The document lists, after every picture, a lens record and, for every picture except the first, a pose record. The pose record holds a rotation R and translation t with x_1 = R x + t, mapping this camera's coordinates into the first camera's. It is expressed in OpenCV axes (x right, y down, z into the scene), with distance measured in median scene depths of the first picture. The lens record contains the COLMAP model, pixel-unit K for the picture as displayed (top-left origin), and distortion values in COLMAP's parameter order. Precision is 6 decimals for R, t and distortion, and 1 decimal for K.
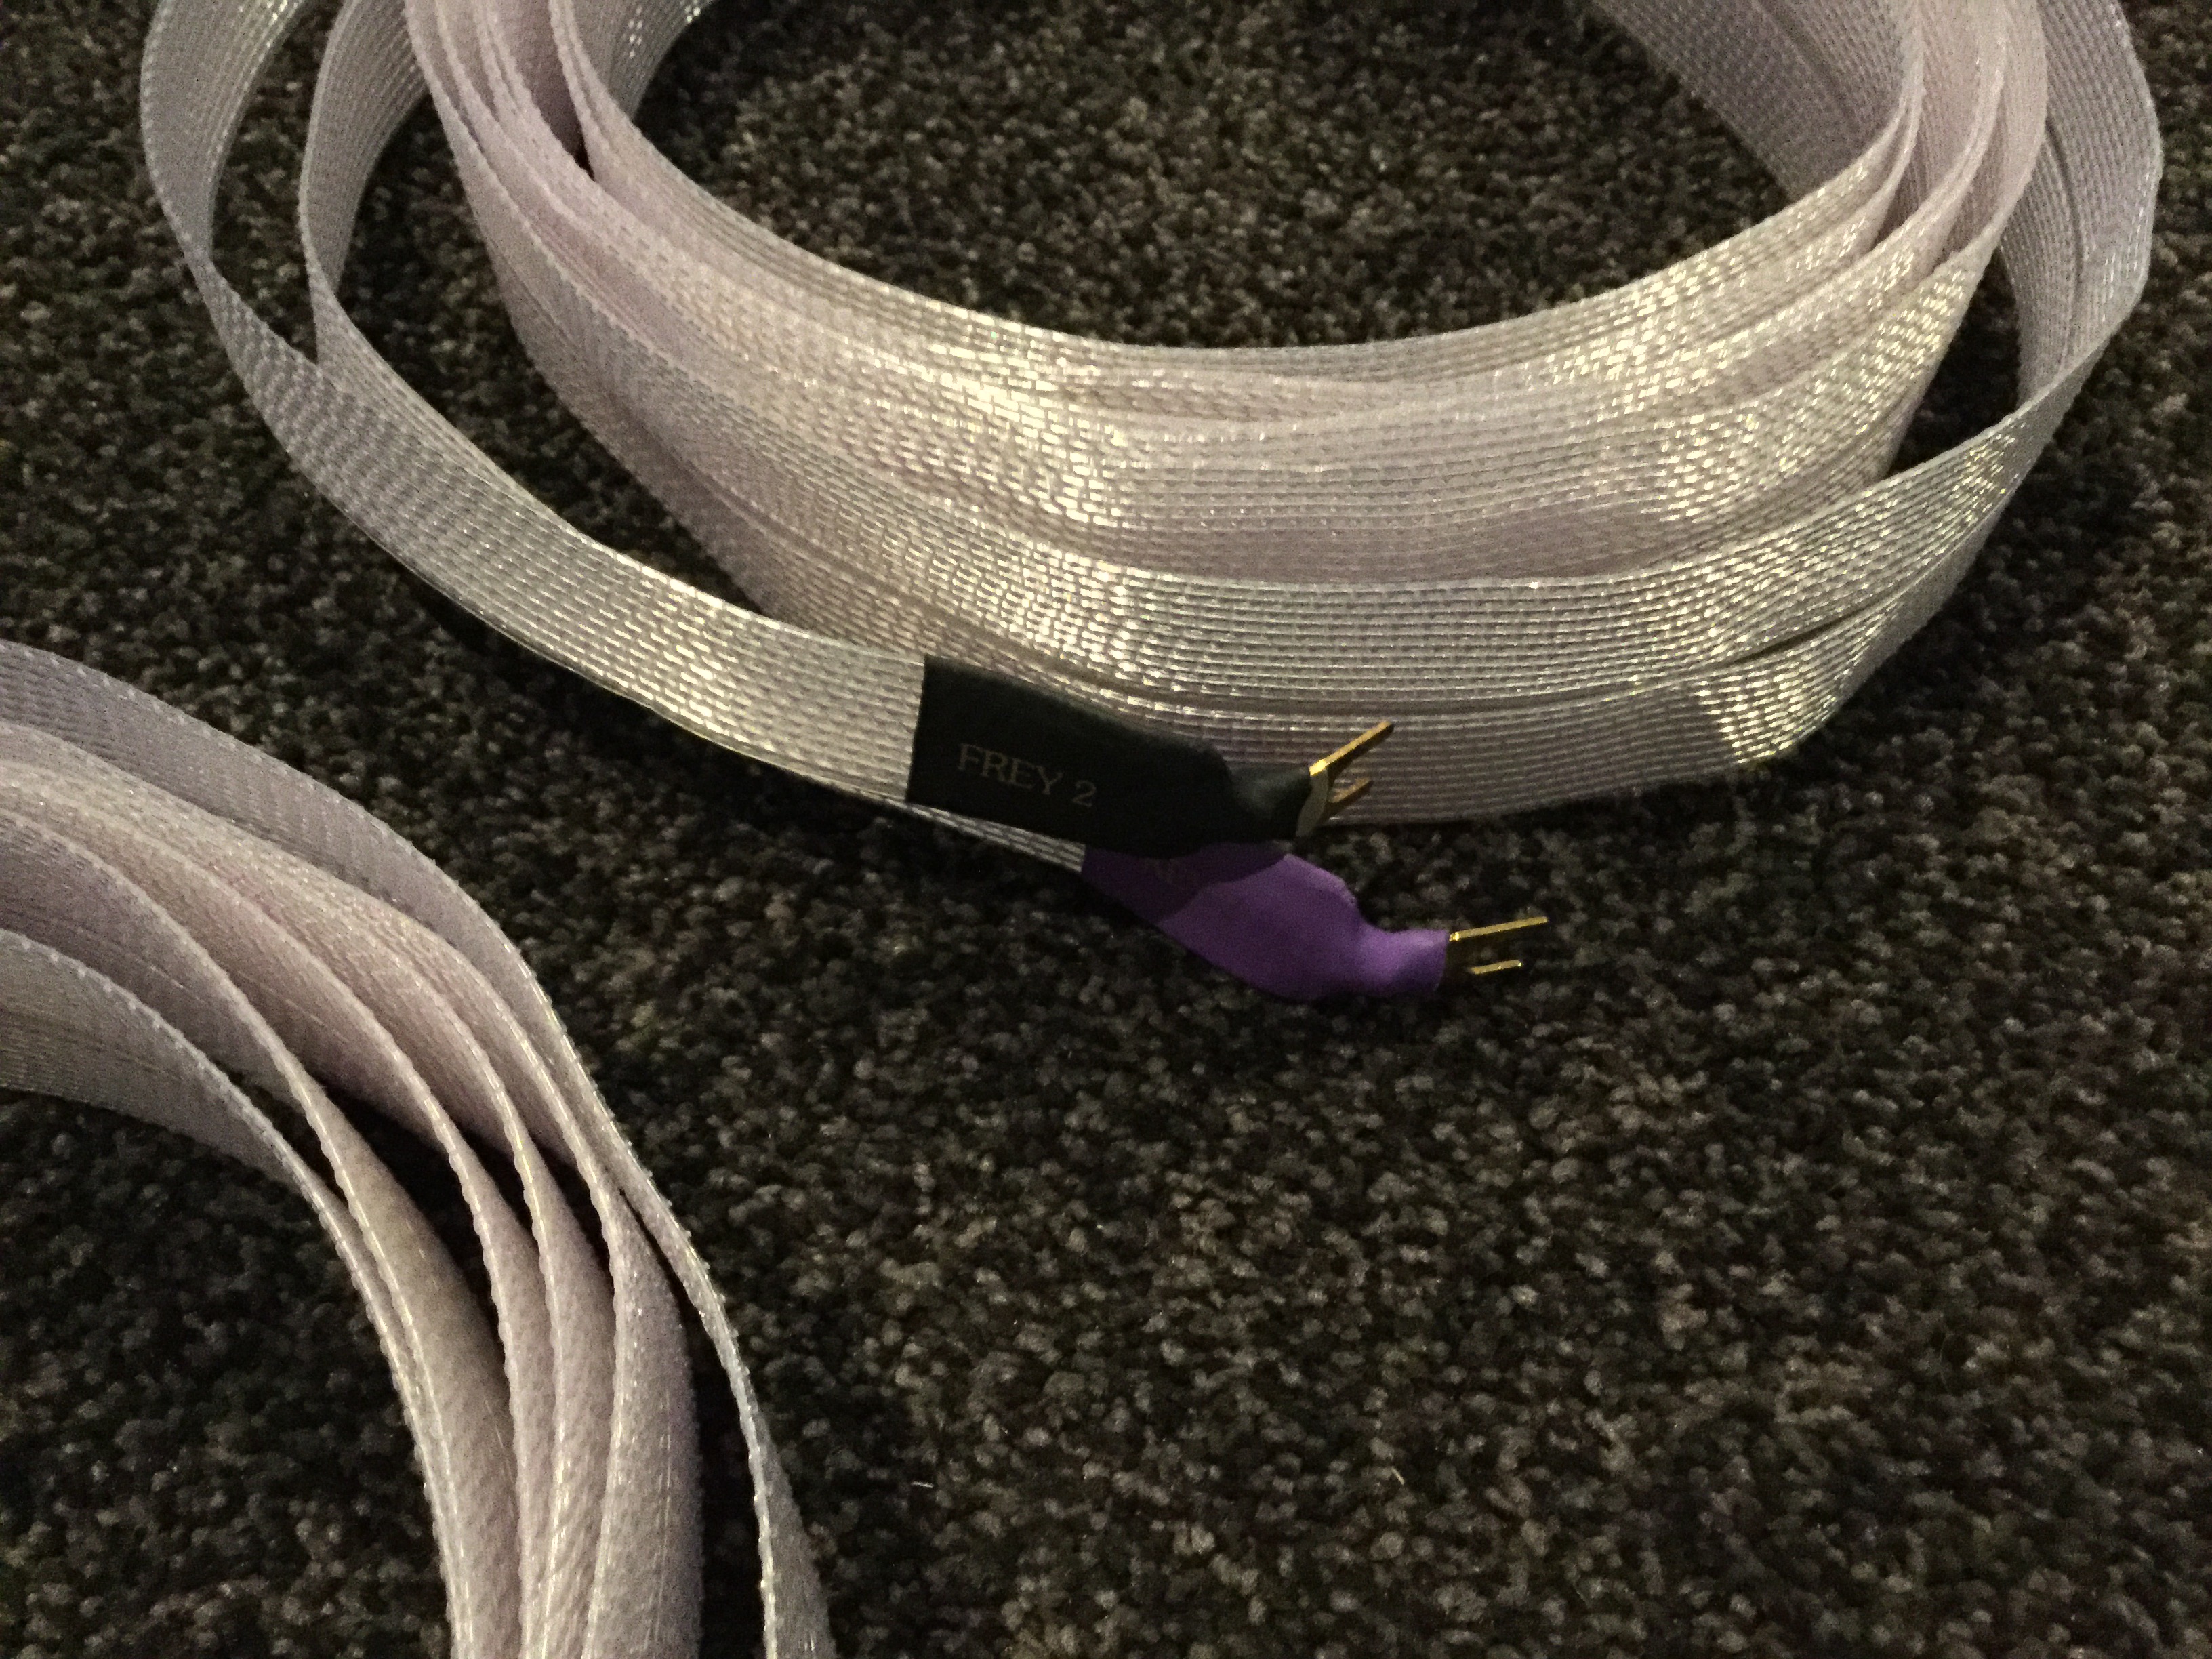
lens RADIAL K [[2028.9, 0, 1107.5], [0, 2028.9, 816.7], [0, 0, 1]] dist [0.114834, -0.266303]
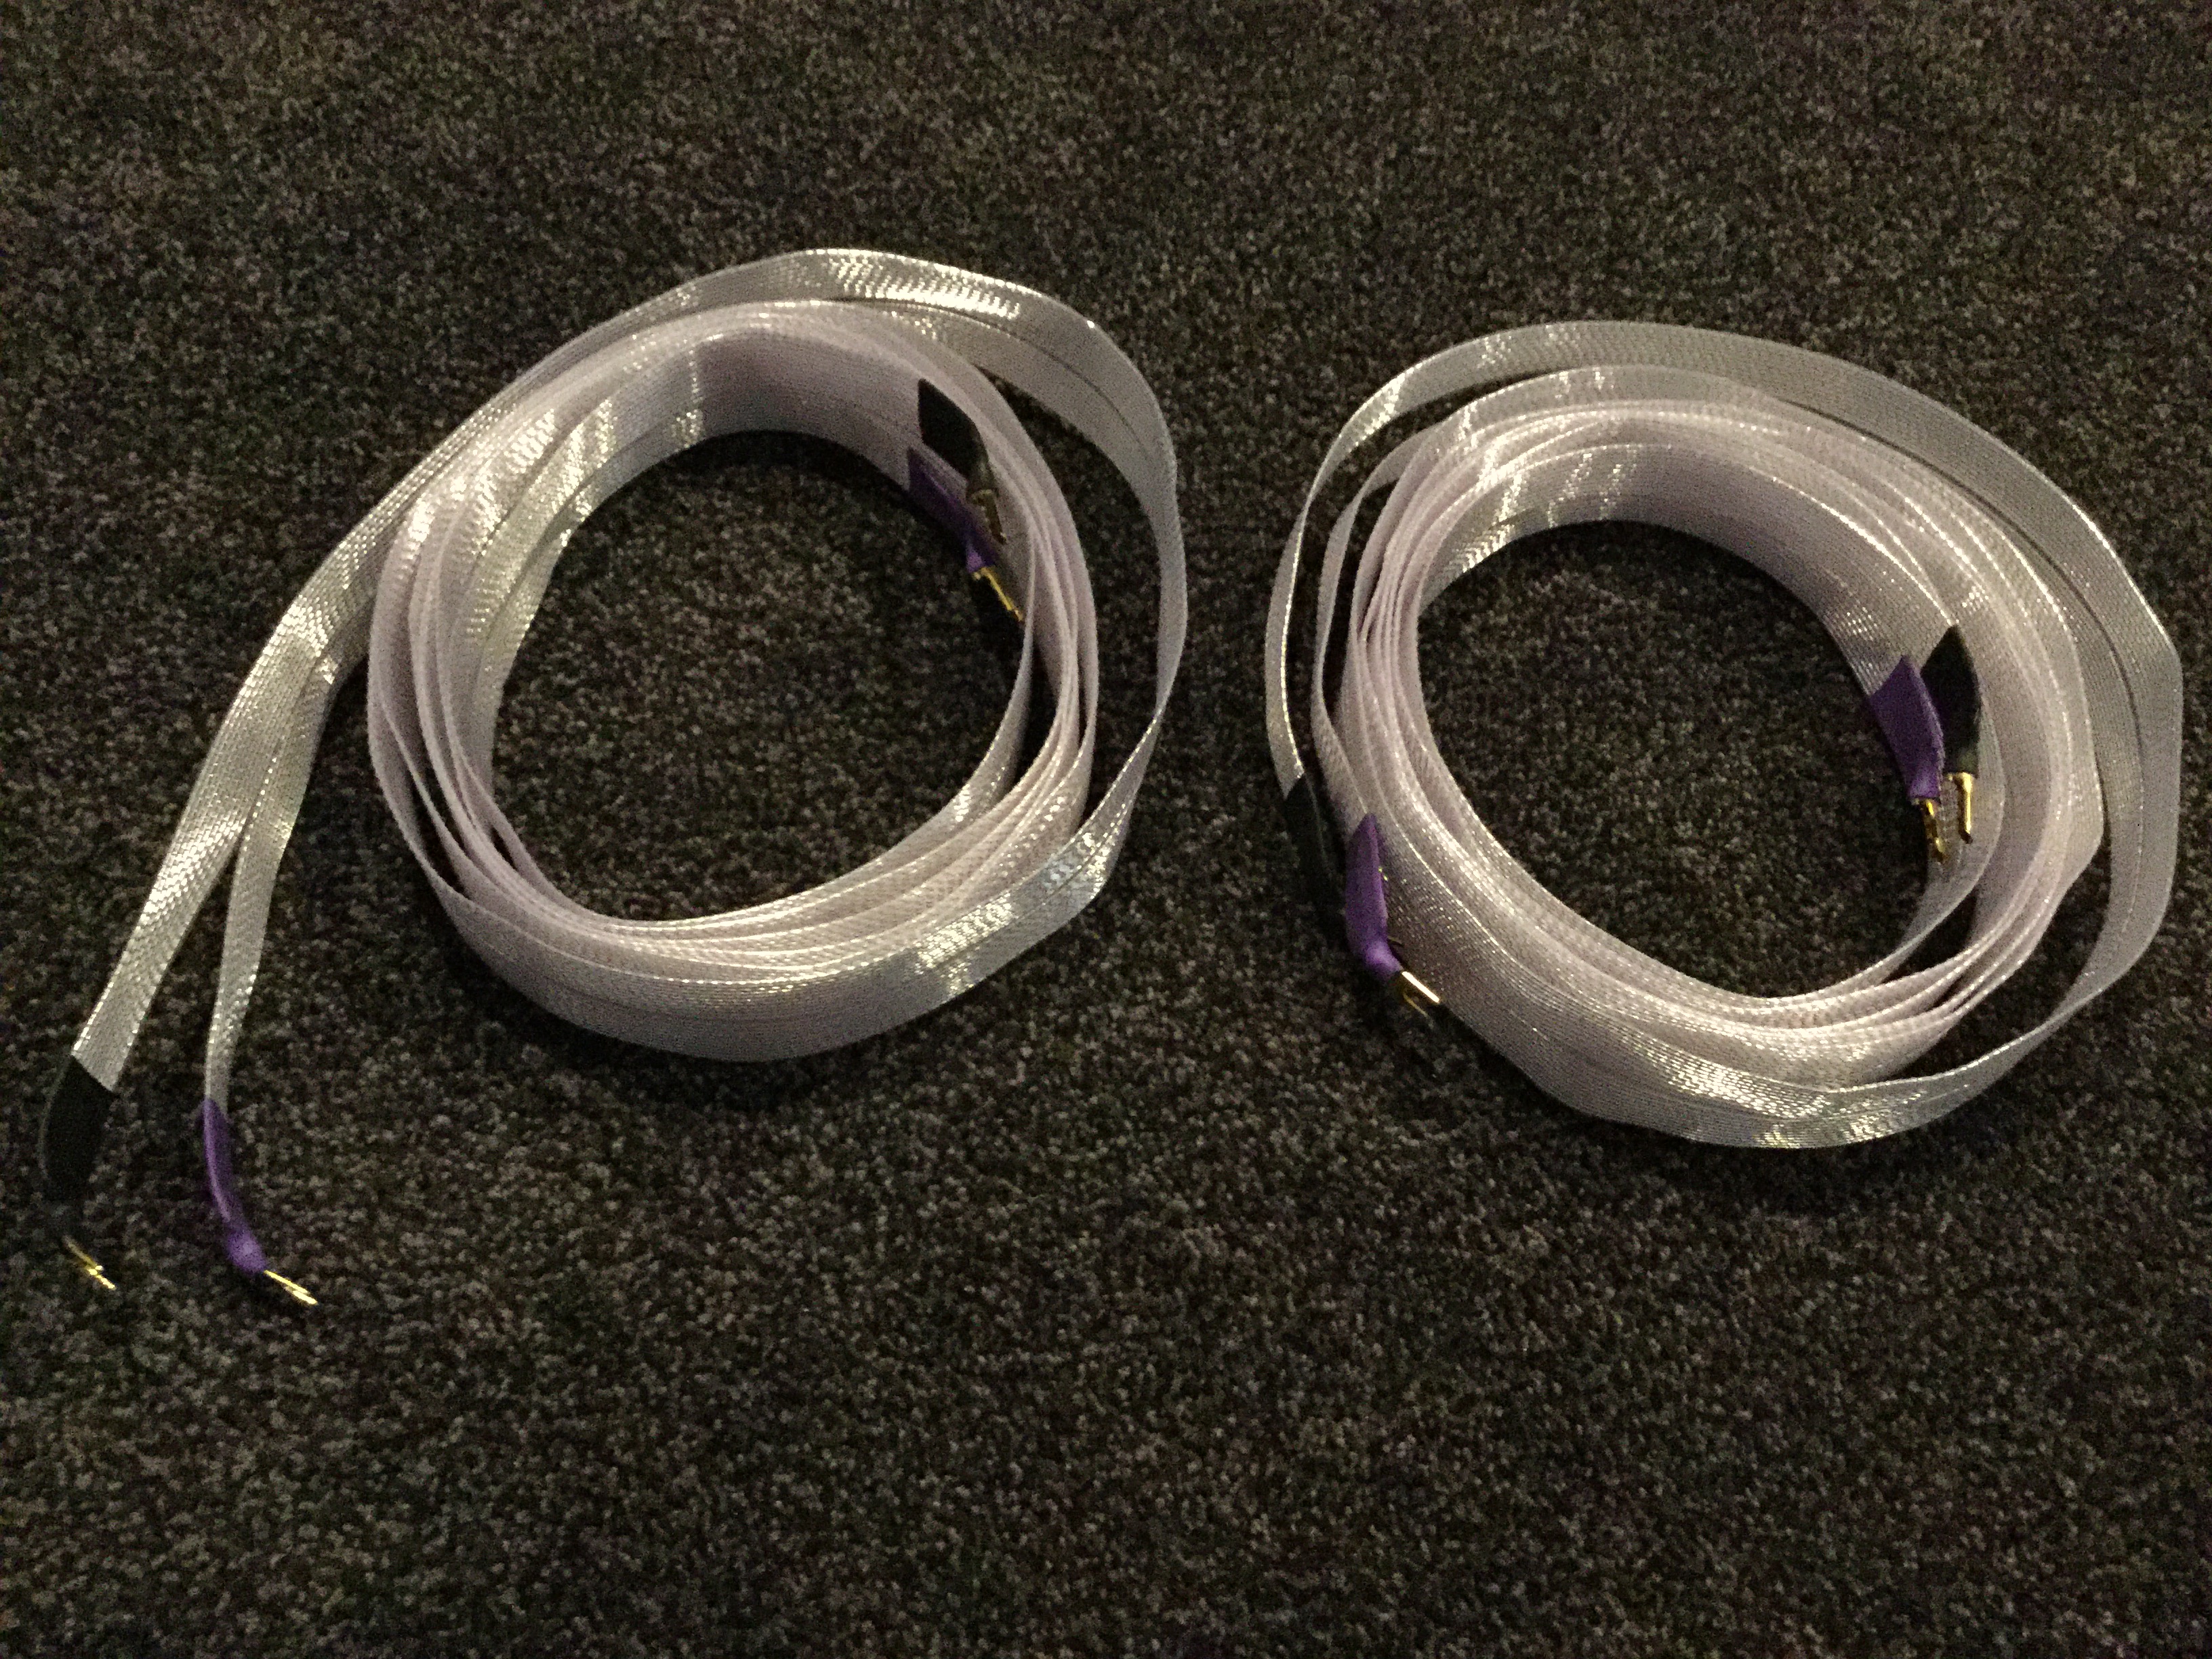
lens RADIAL K [[2028.9, 0, 1107.5], [0, 2028.9, 816.7], [0, 0, 1]] dist [0.114834, -0.266303]
pose [[0.485274, 0.763459, -0.426191, 0.829292], [-0.771654, 0.603164, 0.201852, -0.367591], [0.411169, 0.230919, 0.881826, -1.108023]]
